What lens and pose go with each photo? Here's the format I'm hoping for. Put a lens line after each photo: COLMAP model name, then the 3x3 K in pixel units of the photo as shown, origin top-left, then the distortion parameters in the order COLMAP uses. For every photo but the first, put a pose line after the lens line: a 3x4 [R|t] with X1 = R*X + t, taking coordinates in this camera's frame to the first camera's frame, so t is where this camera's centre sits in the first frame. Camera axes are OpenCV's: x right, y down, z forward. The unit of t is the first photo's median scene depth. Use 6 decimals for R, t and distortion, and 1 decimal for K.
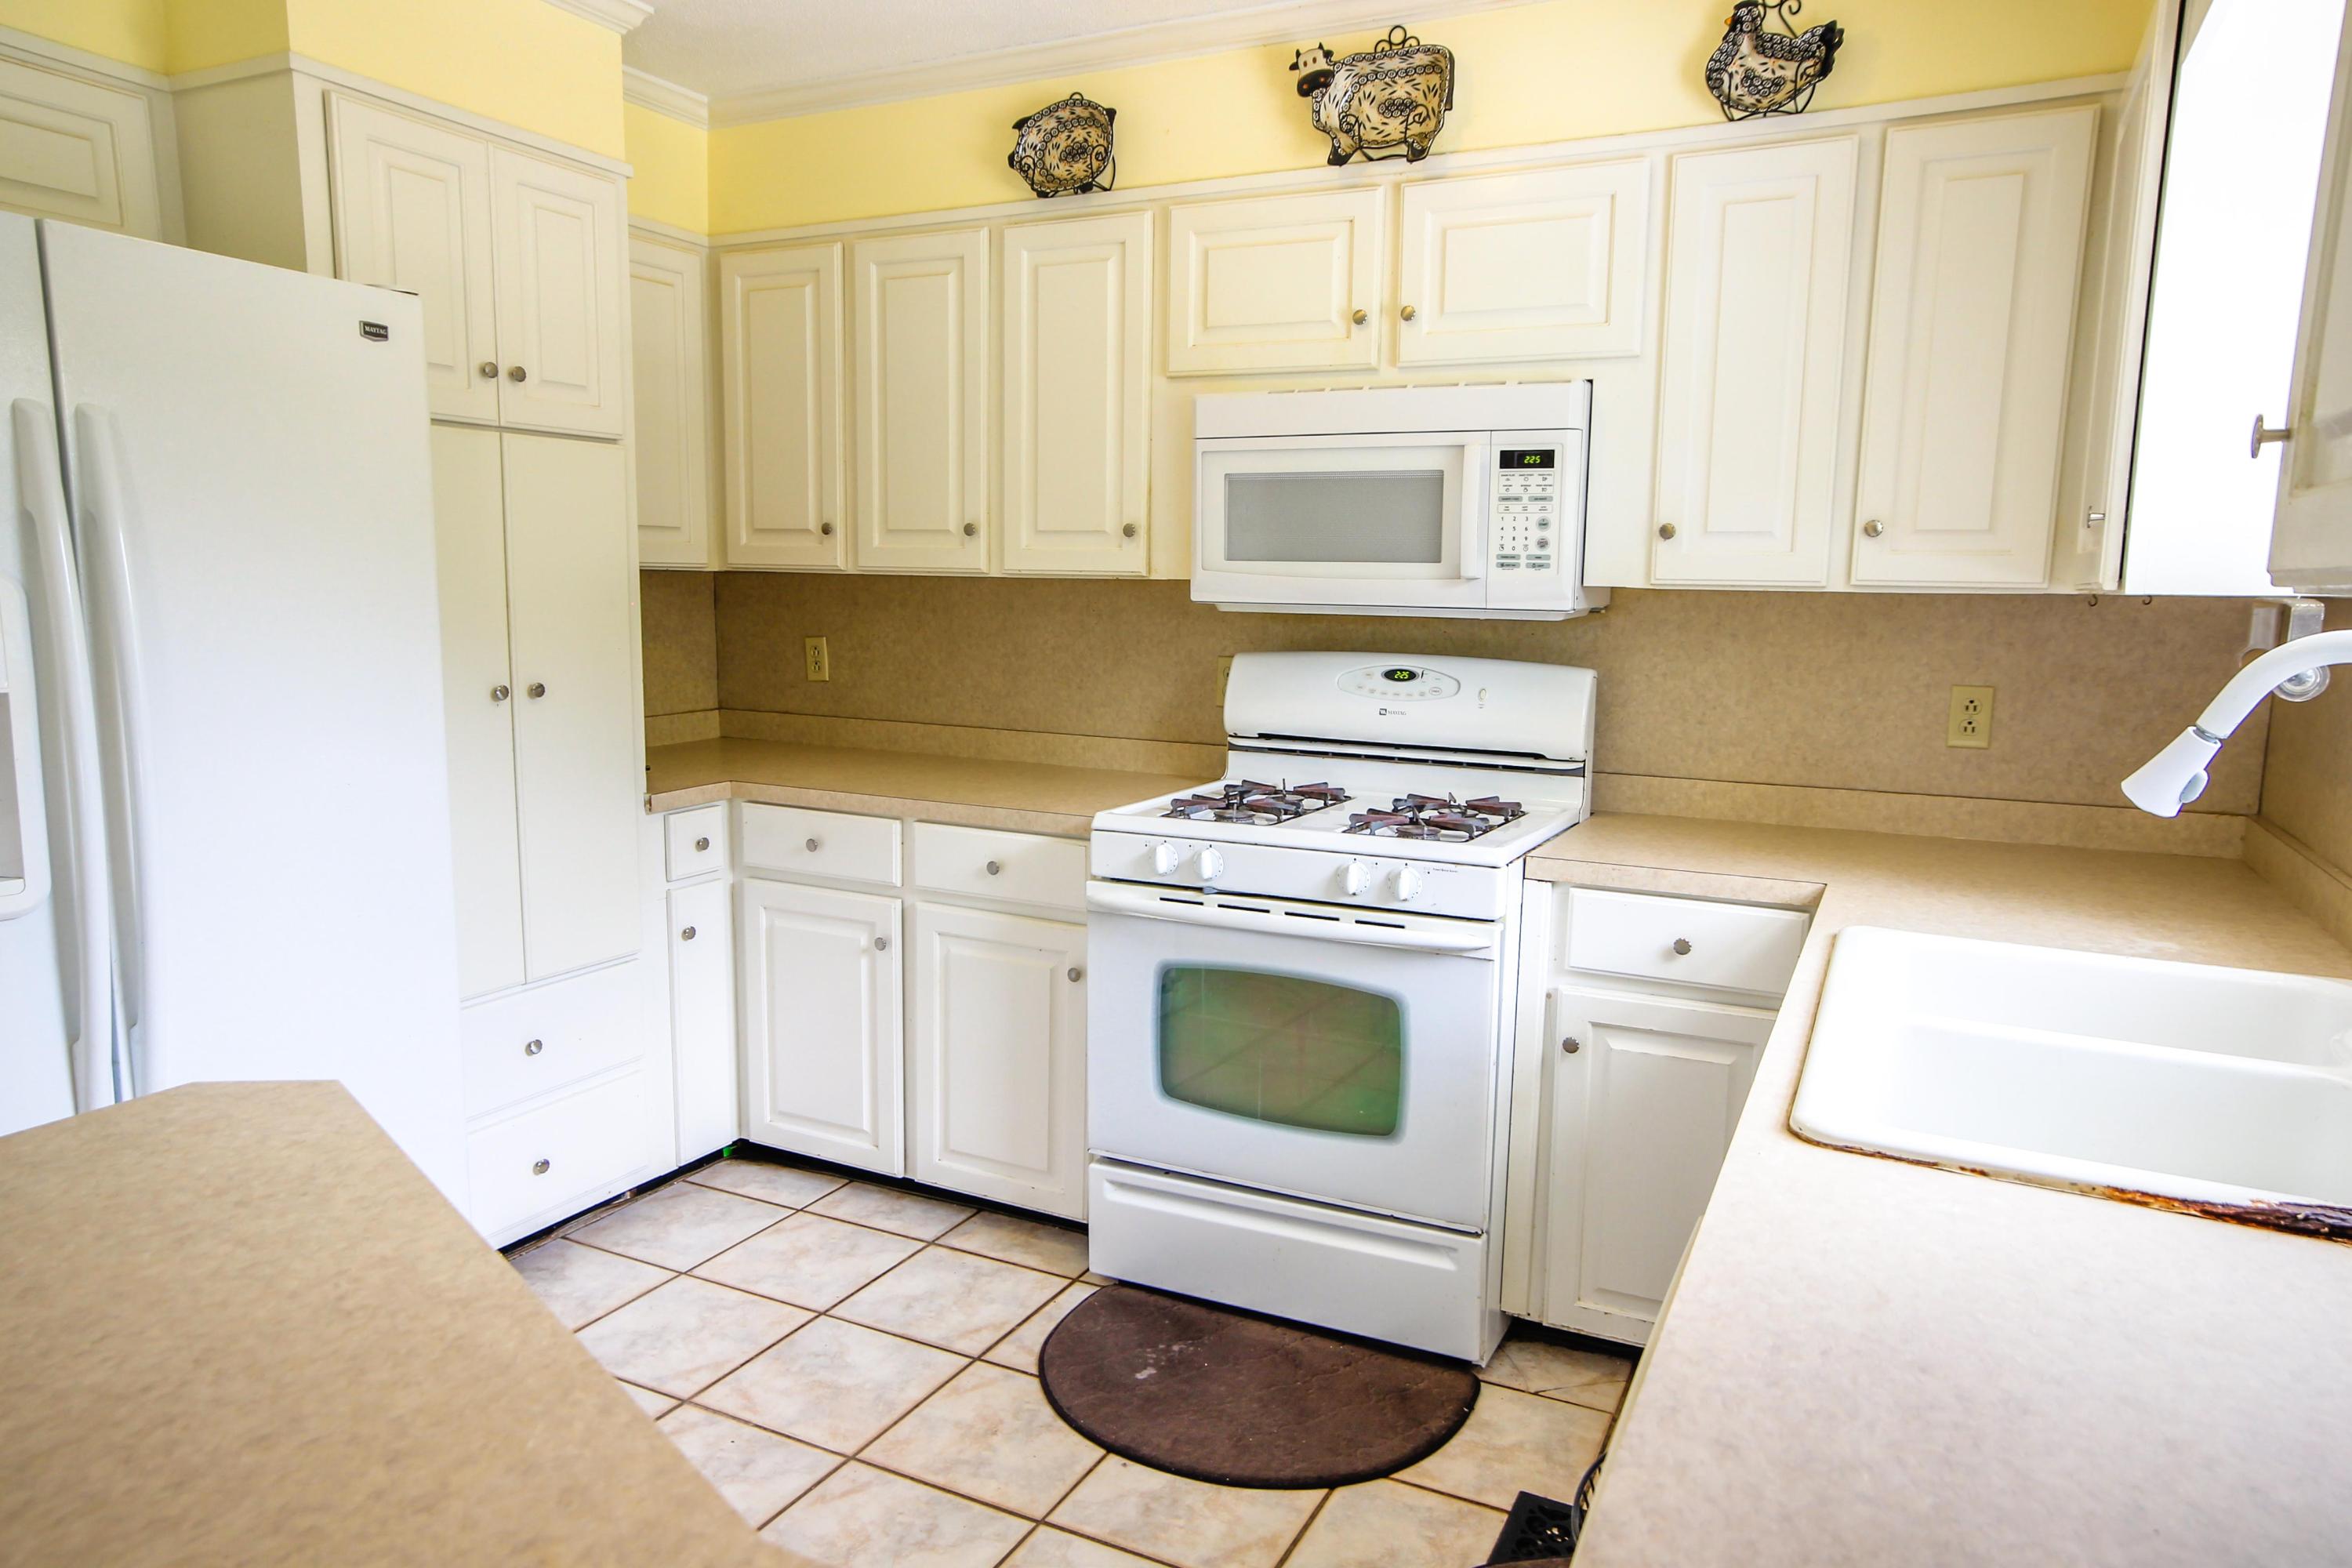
lens RADIAL K [[1495.9, 0, 1176.0], [0, 1495.9, 784.0], [0, 0, 1]] dist [-0.047201, 0.071434]
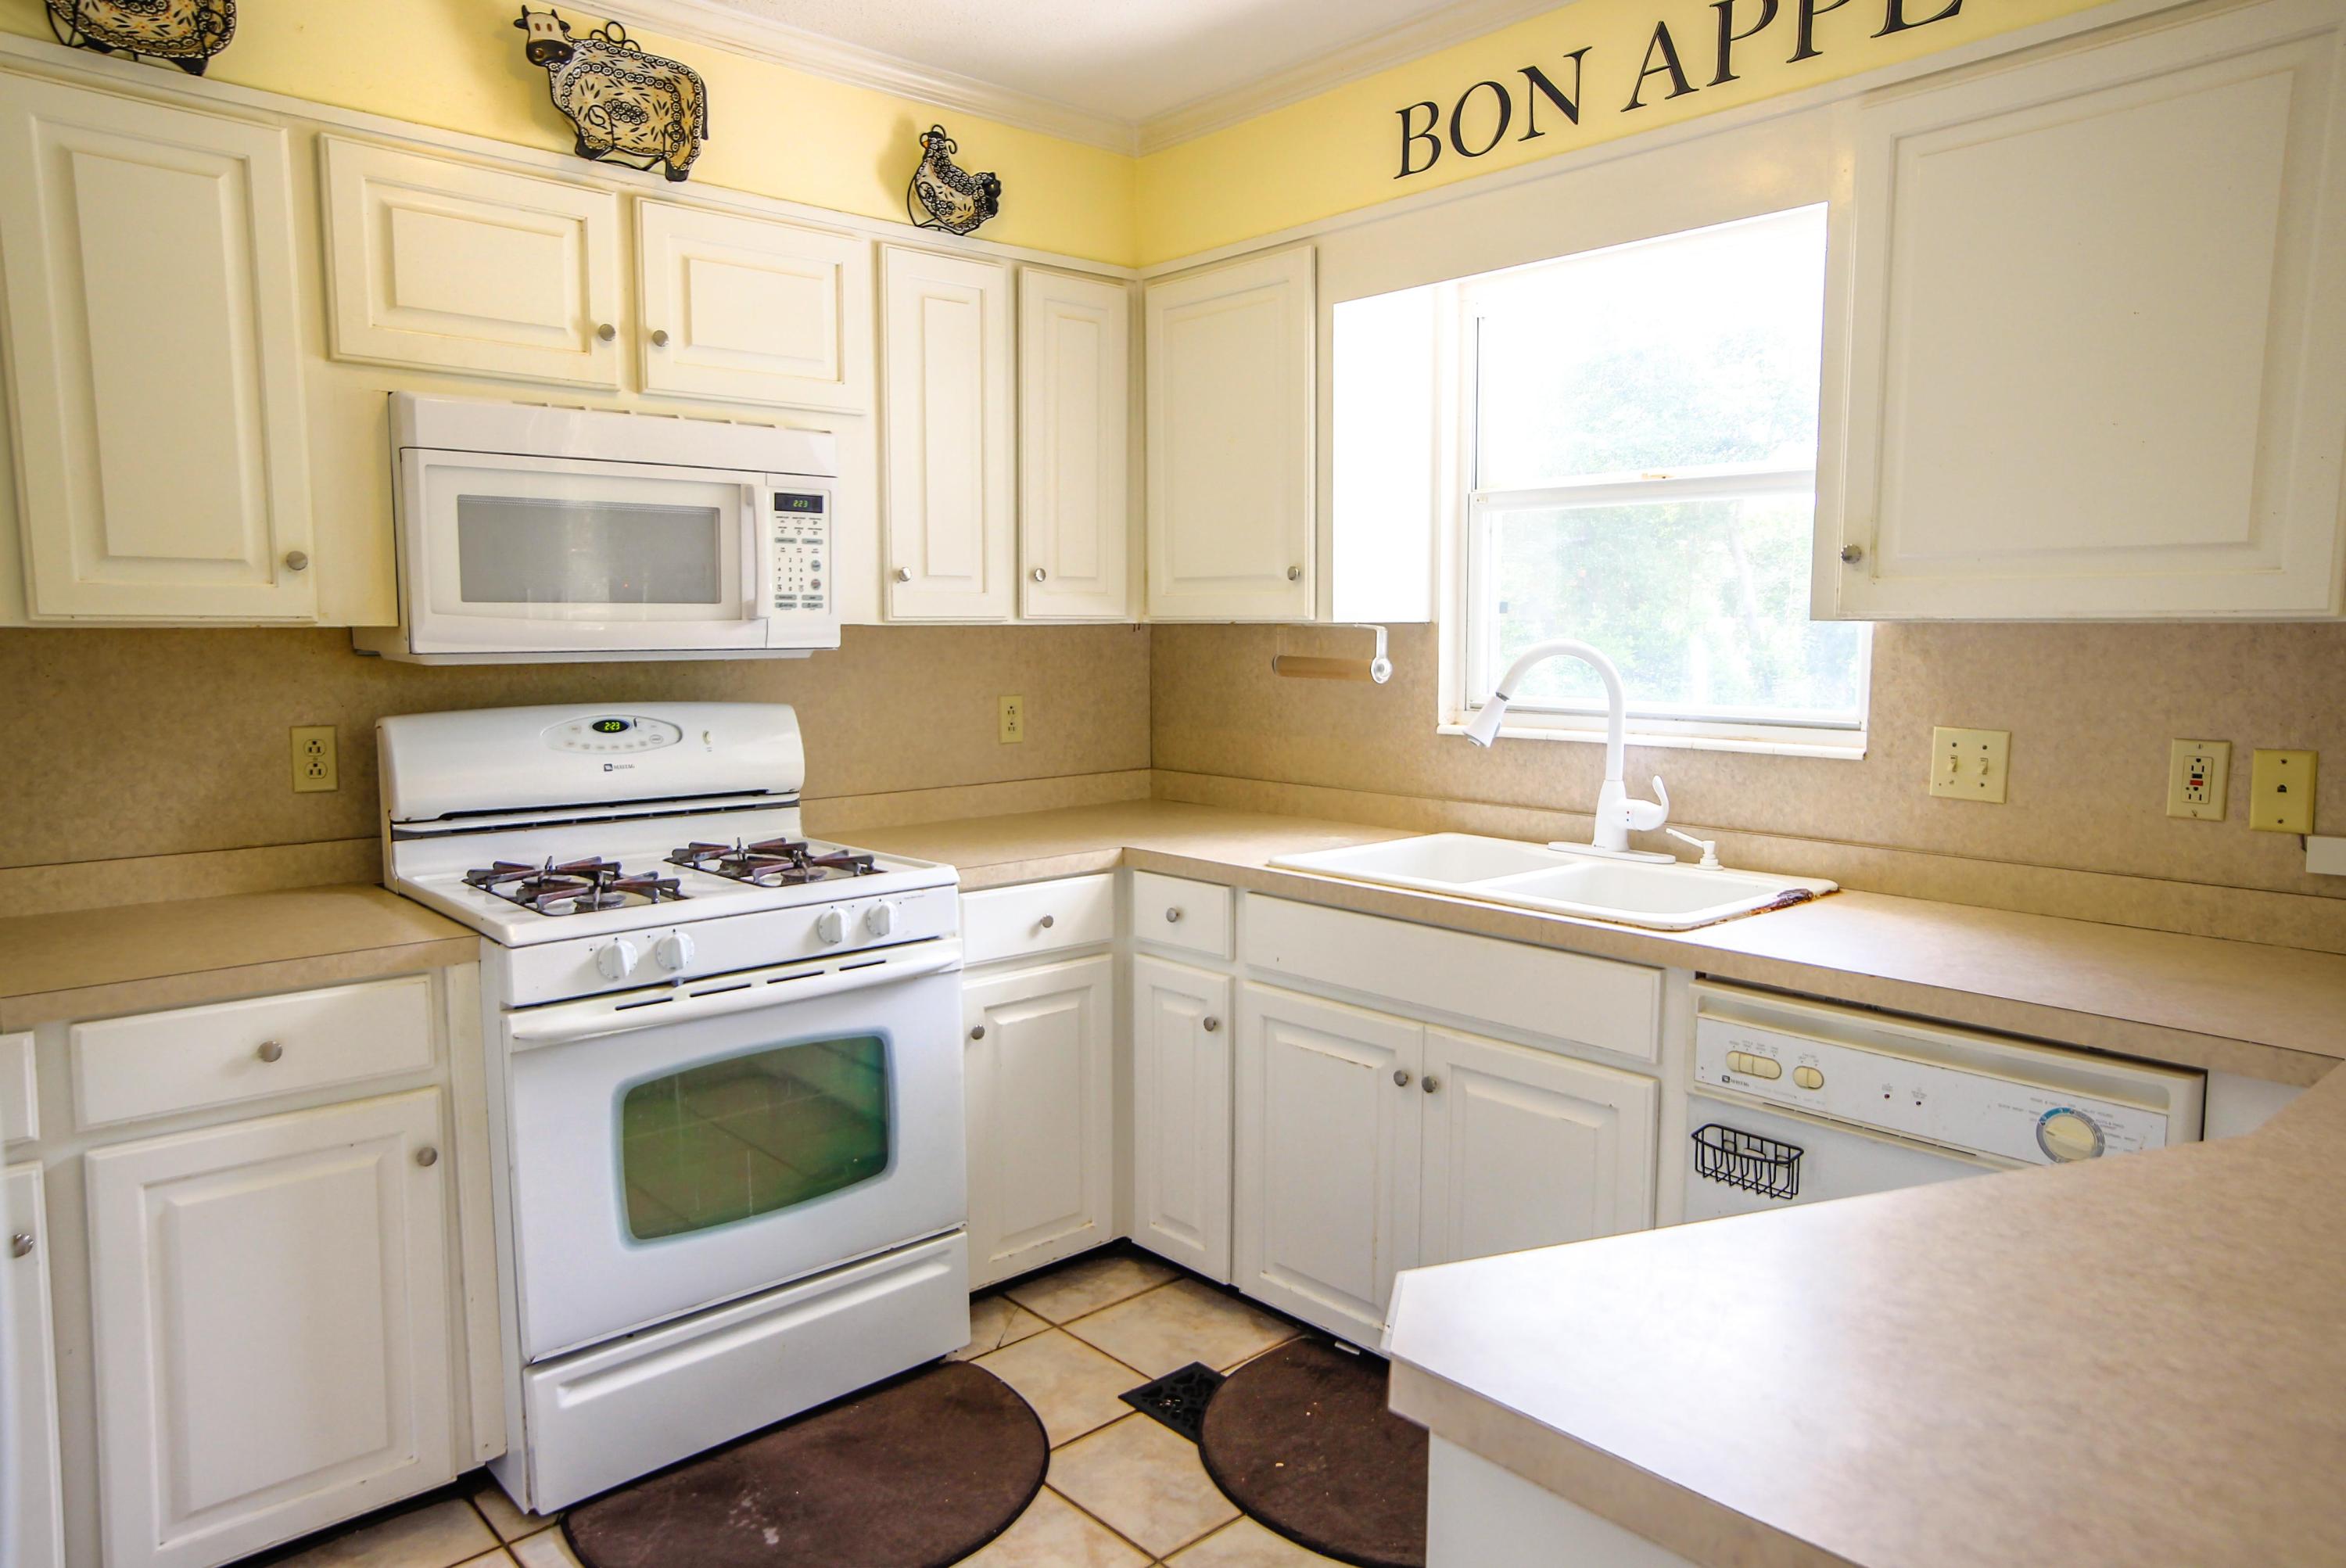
lens RADIAL K [[1492.1, 0, 1173.0], [0, 1492.1, 784.0], [0, 0, 1]] dist [-0.047201, 0.071434]
pose [[0.373191, -0.114939, 0.920607, -0.624830], [0.134687, 0.988496, 0.068817, -0.060190], [-0.917926, 0.098312, 0.384378, 0.377316]]
